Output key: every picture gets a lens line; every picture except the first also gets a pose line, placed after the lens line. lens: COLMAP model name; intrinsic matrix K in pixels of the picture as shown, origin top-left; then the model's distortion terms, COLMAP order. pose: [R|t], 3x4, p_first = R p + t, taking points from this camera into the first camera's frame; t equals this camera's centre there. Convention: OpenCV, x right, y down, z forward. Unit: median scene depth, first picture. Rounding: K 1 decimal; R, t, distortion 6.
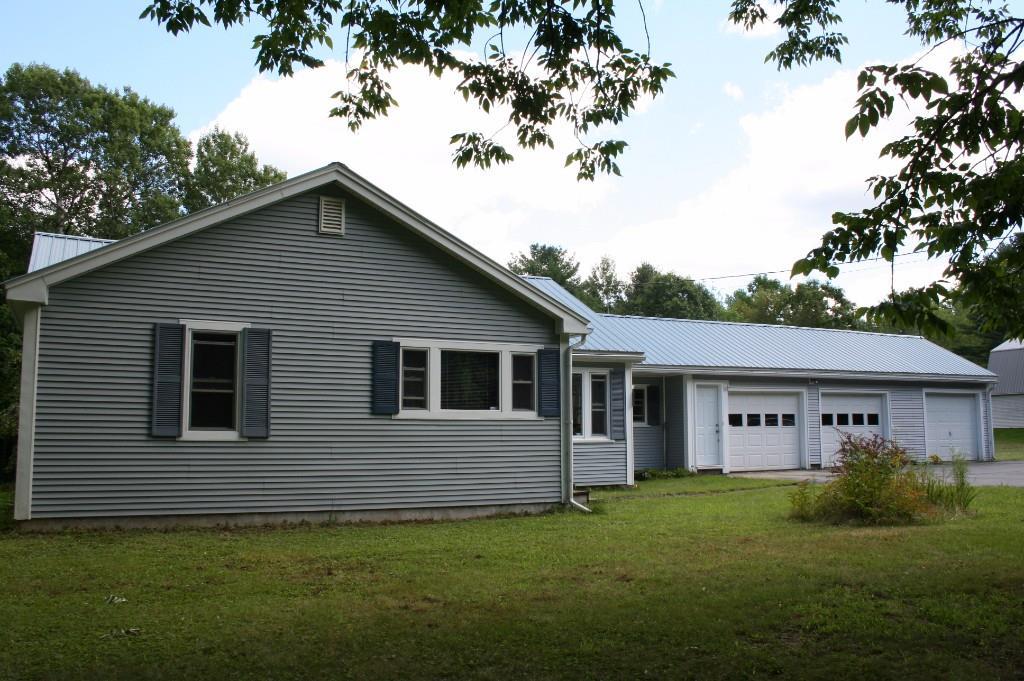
lens RADIAL K [[860.5, 0, 512.0], [0, 860.5, 340.5], [0, 0, 1]] dist [0.000737, 0.113793]
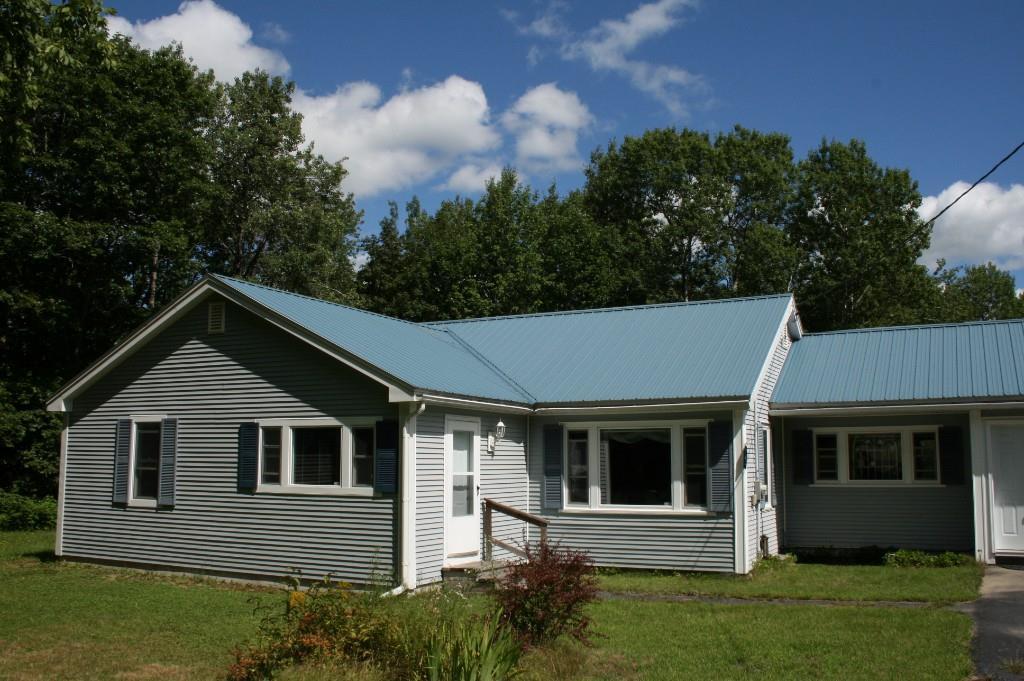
lens RADIAL K [[921.6, 0, 512.0], [0, 921.6, 340.5], [0, 0, 1]] dist [-0.013029, -0.006683]
pose [[0.625641, -0.094362, -0.774383, 0.992918], [0.081722, 0.995123, -0.055236, -0.011205], [0.775819, -0.028726, 0.630301, 0.508589]]
